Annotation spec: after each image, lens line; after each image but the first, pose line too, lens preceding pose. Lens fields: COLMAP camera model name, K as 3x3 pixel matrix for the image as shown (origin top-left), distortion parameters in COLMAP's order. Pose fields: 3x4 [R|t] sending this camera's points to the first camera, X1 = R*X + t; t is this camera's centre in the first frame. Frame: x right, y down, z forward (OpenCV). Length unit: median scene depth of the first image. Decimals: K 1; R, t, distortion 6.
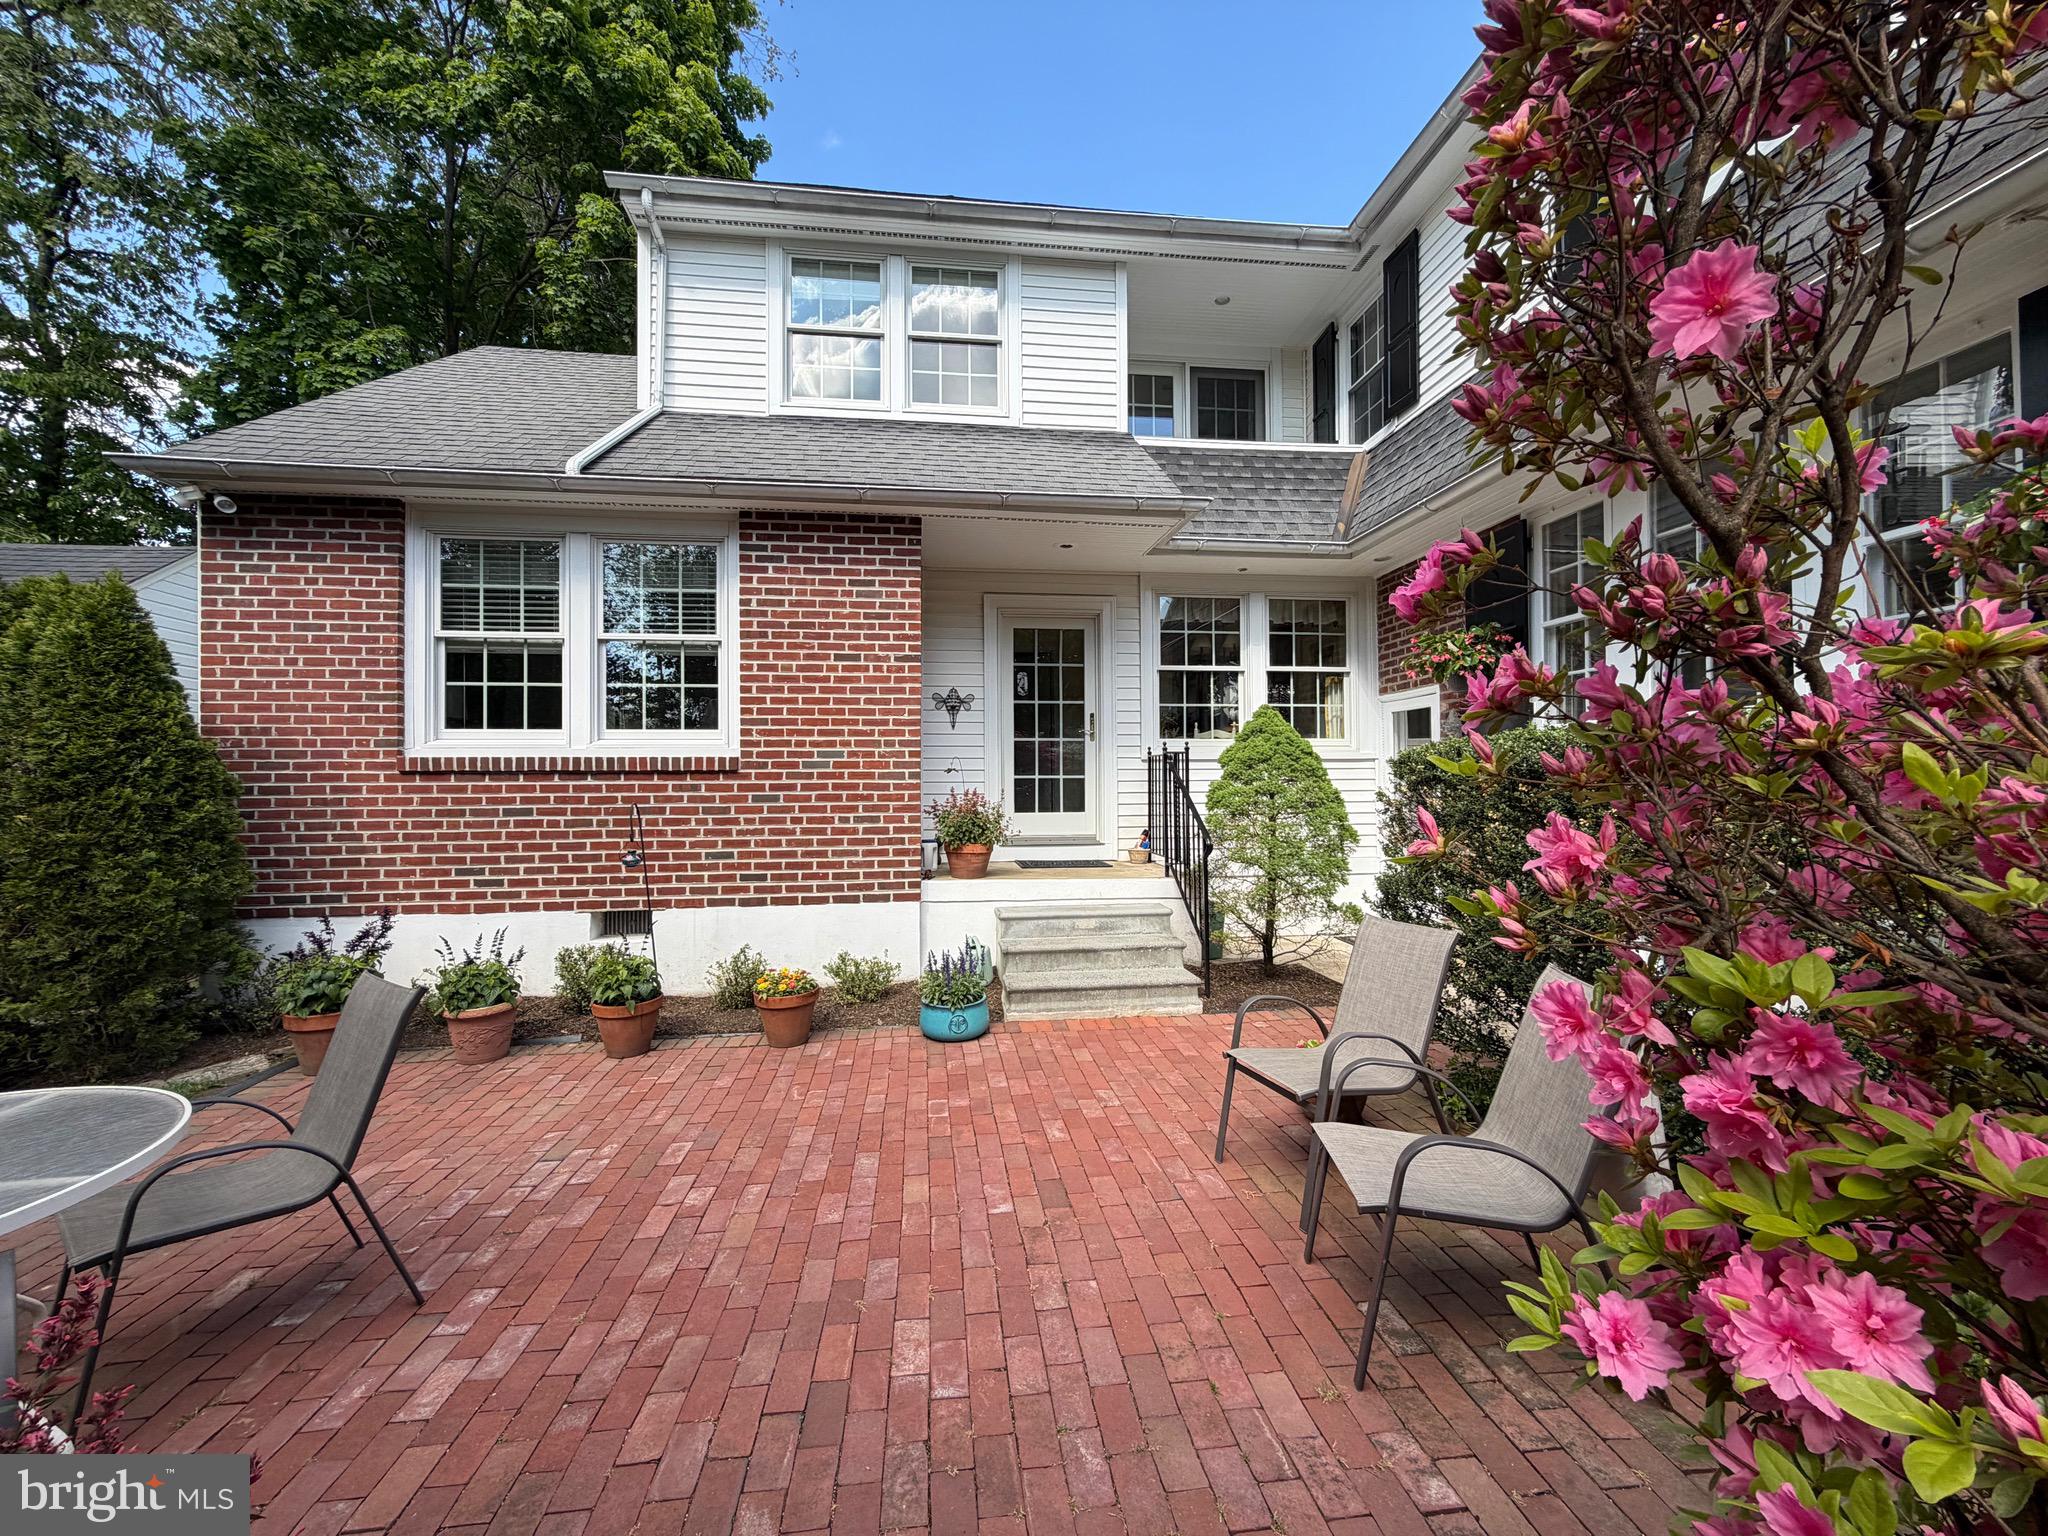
lens RADIAL K [[833.5, 0, 1032.4], [0, 833.5, 770.4], [0, 0, 1]] dist [0.002076, -0.000014]
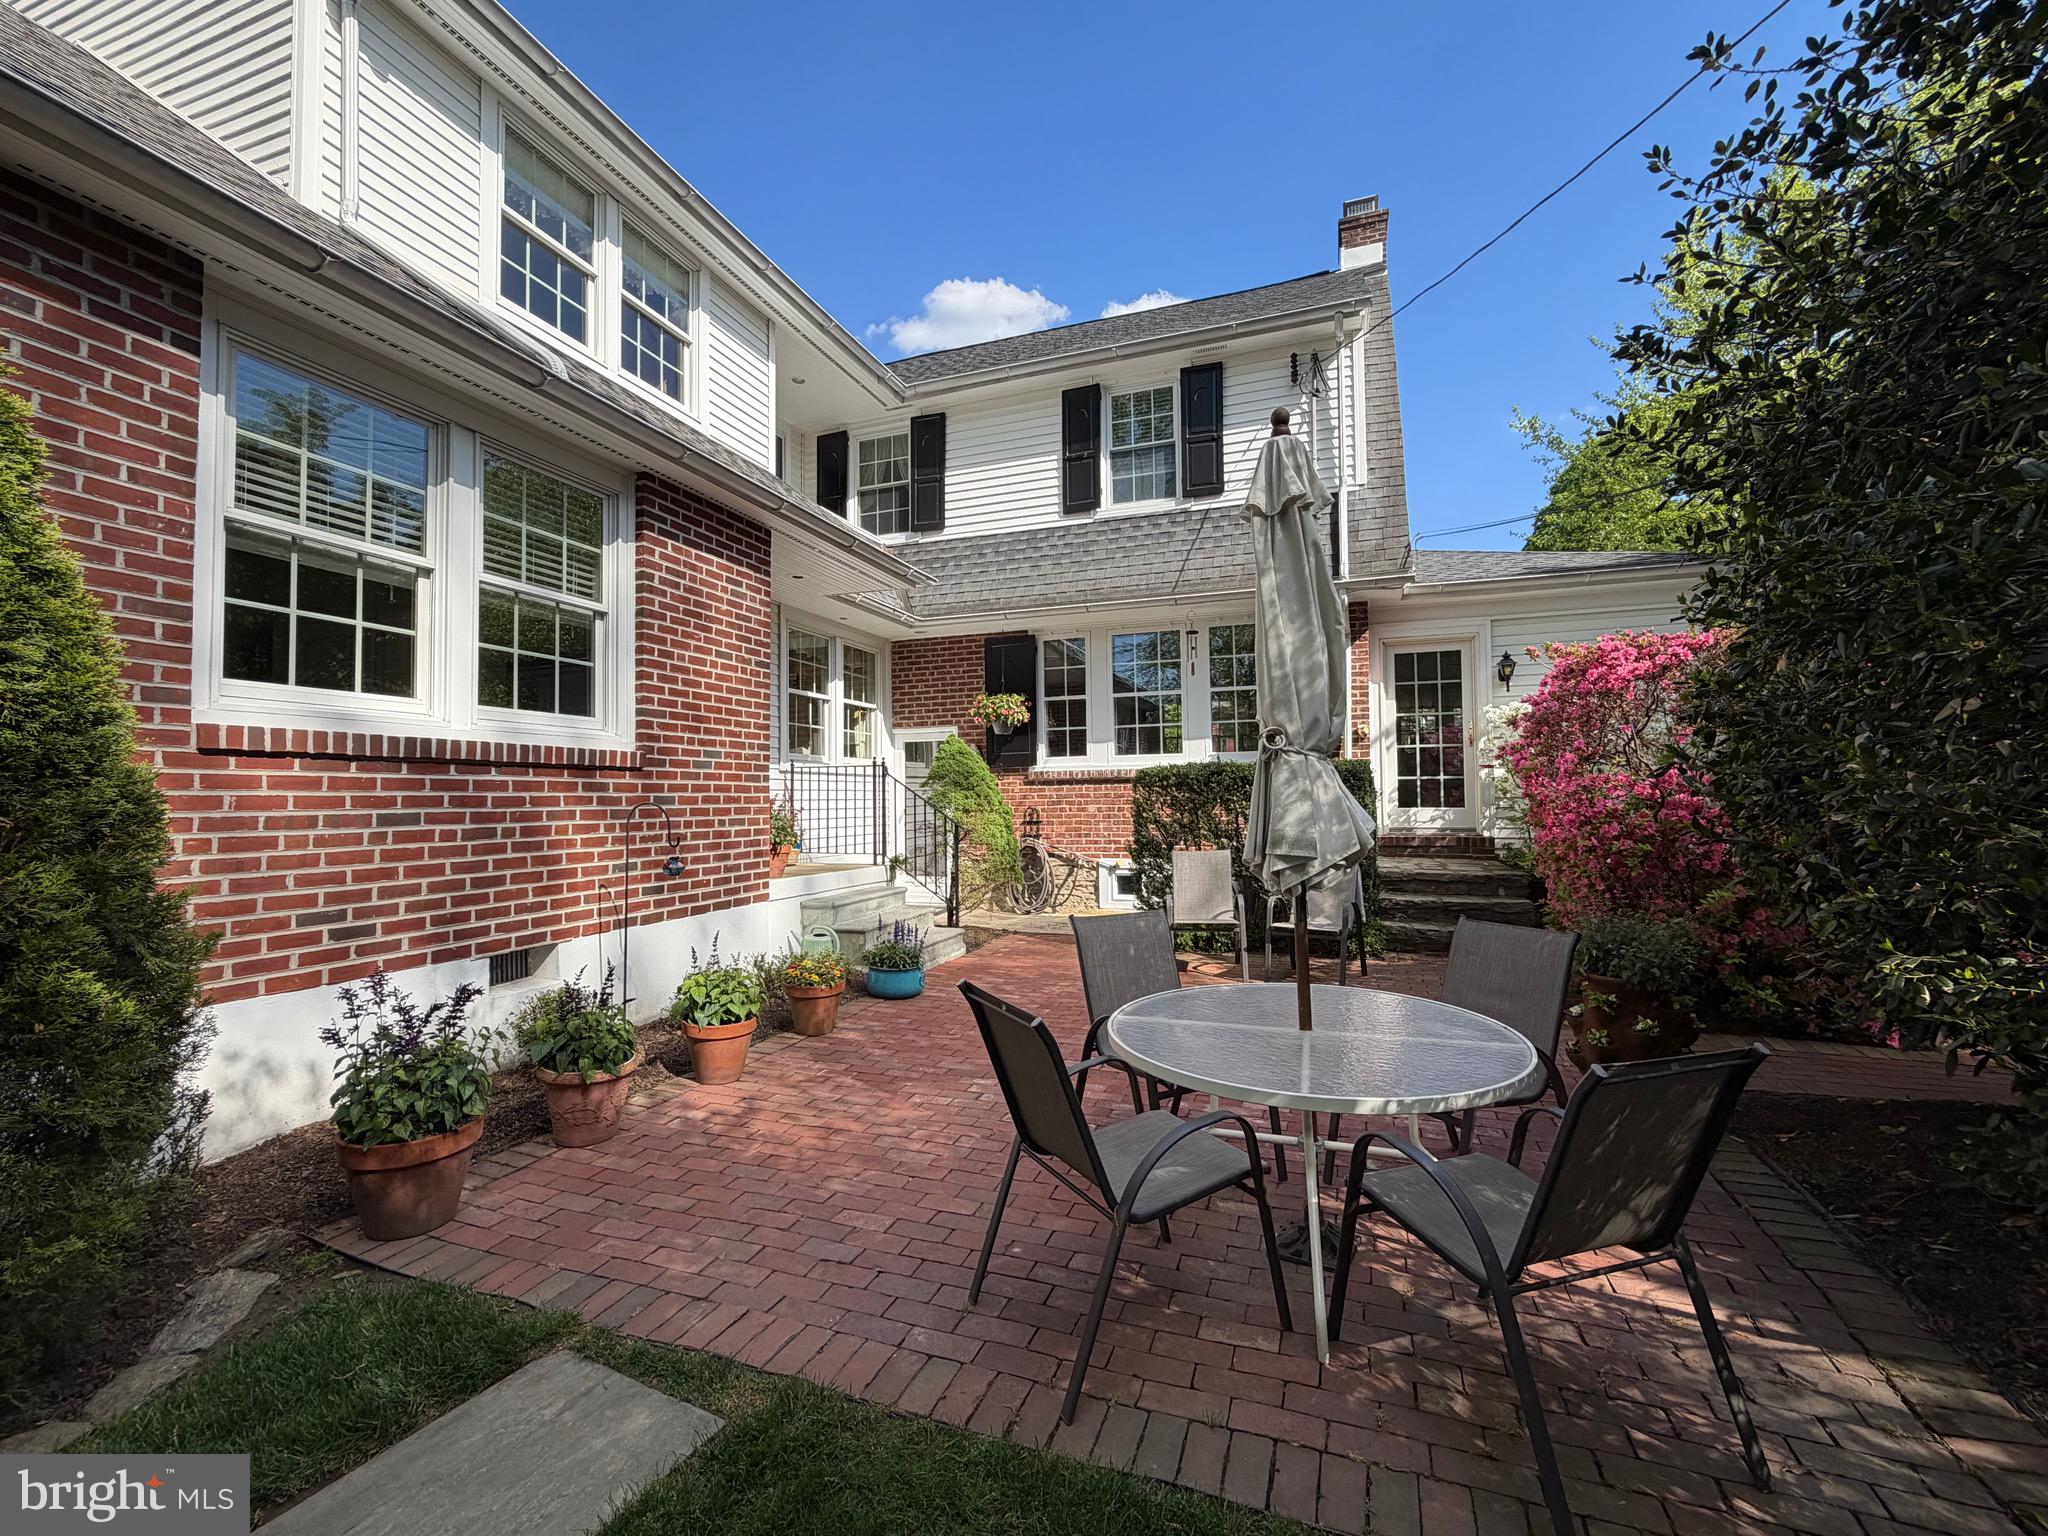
lens RADIAL K [[833.5, 0, 1071.0], [0, 833.5, 770.5], [0, 0, 1]] dist [0.002076, -0.000014]
pose [[0.431731, 0.031376, 0.901456, -0.970114], [-0.004308, 0.999455, -0.032724, 0.030047], [-0.901992, 0.010245, 0.431631, 0.230381]]
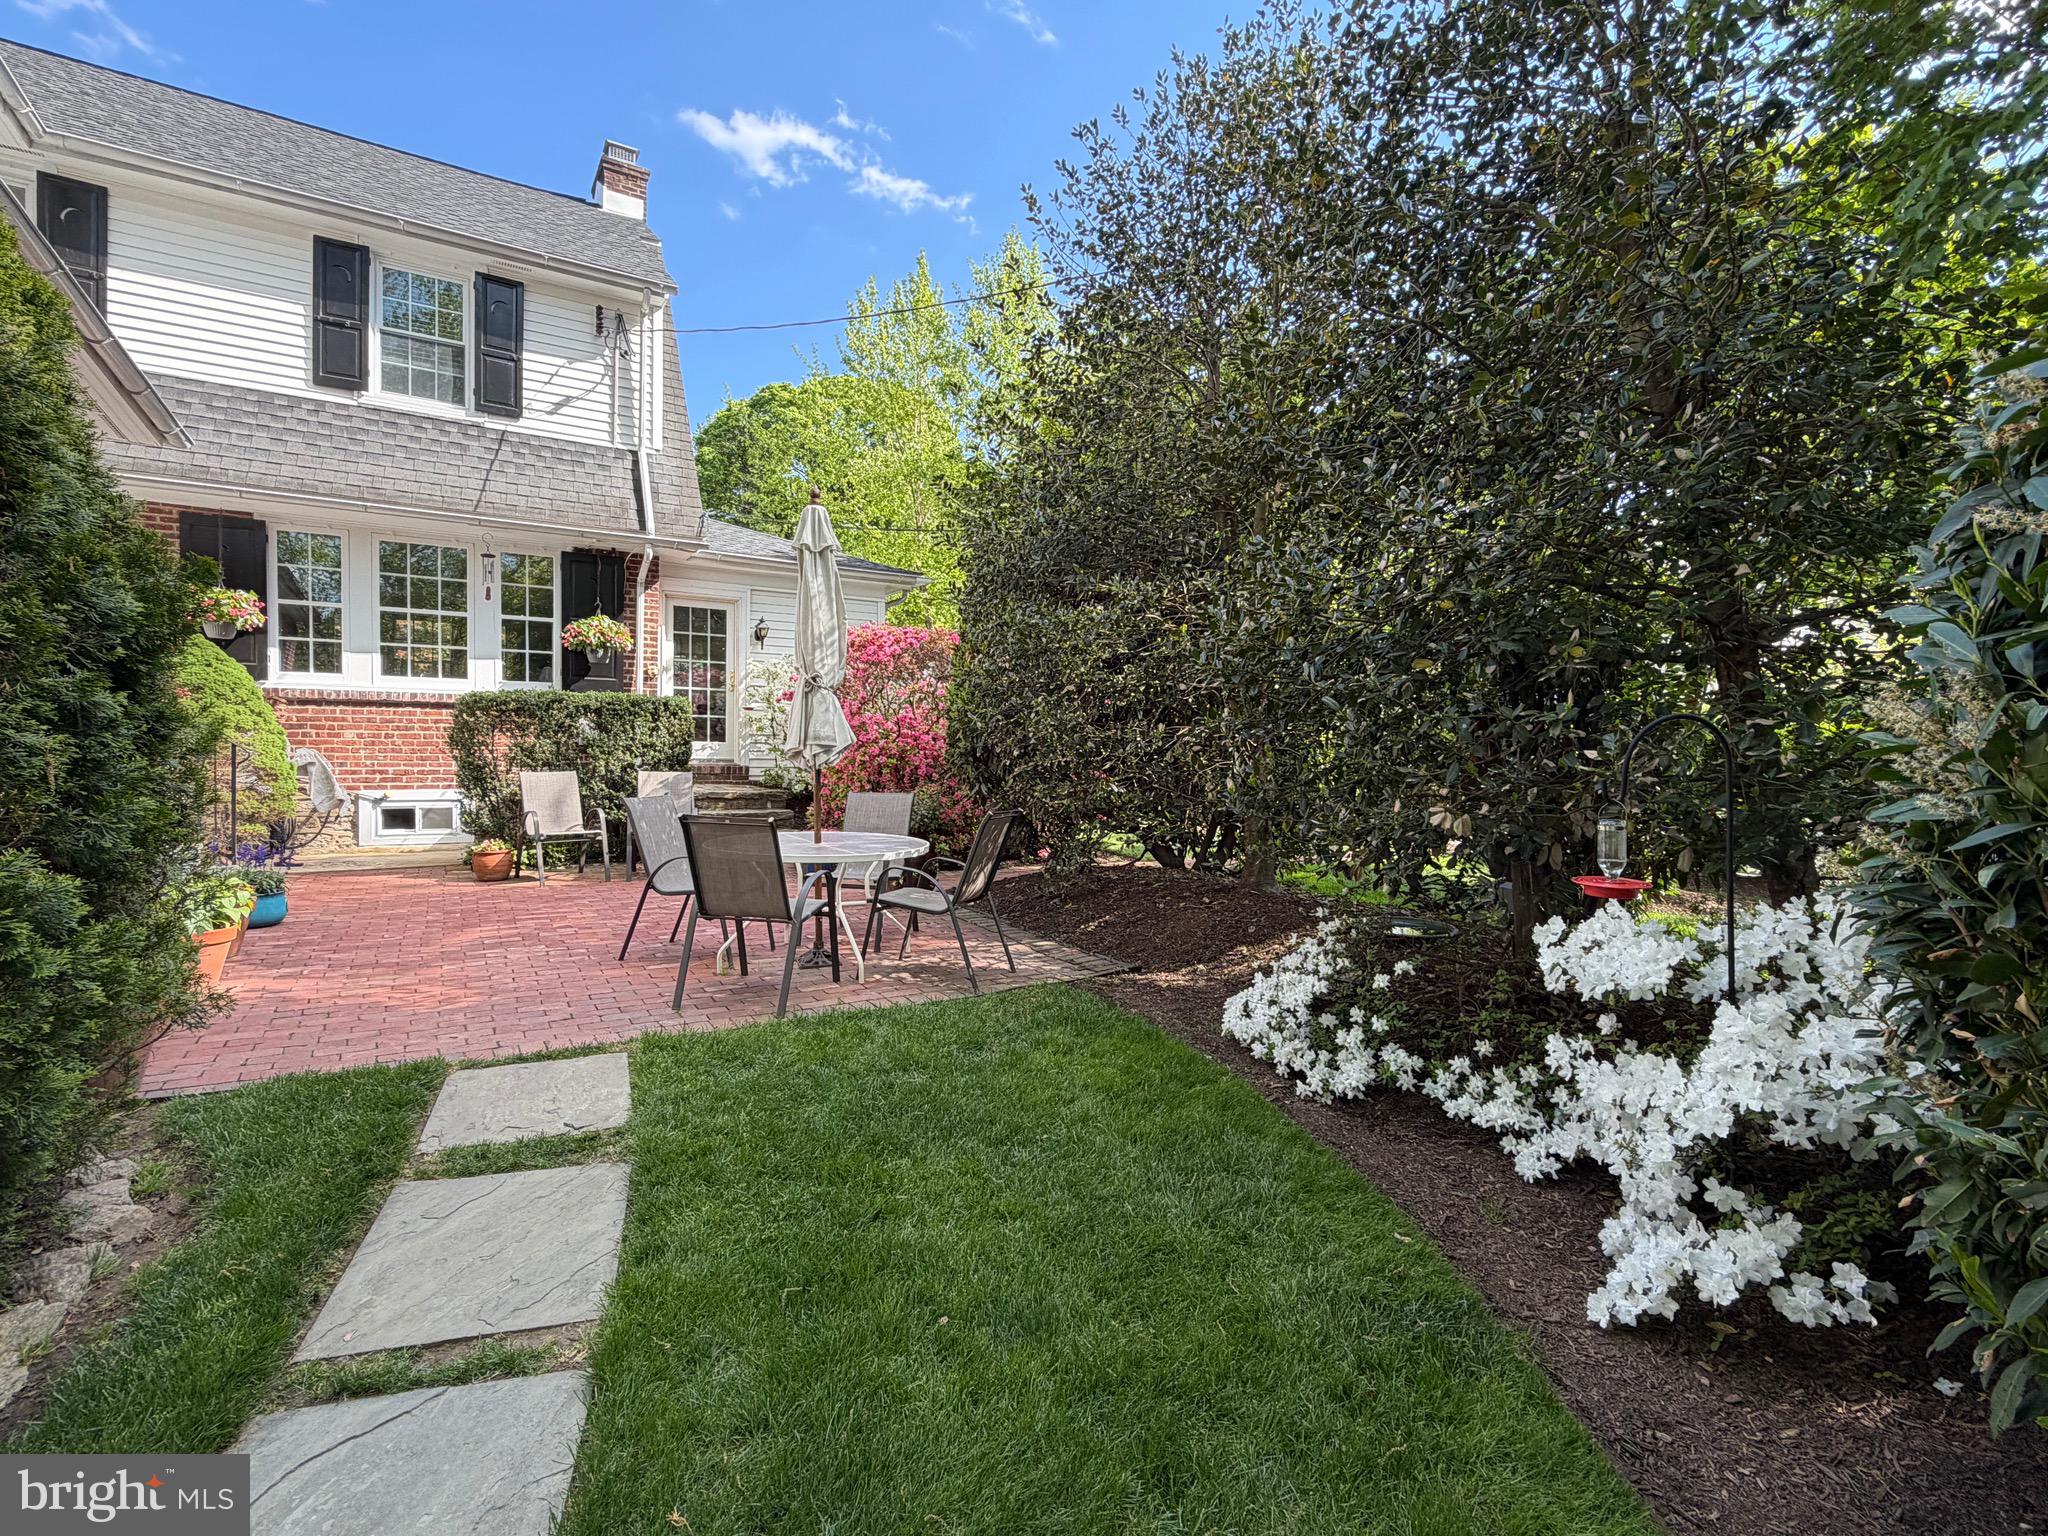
lens RADIAL K [[994.8, 0, 1026.8], [0, 994.8, 759.8], [0, 0, 1]] dist [0.001534, 0.000268]
pose [[-0.440034, -0.003742, 0.897973, -1.887037], [-0.020348, 0.999776, -0.005805, 0.114734], [-0.897750, -0.020826, -0.440012, 0.846002]]
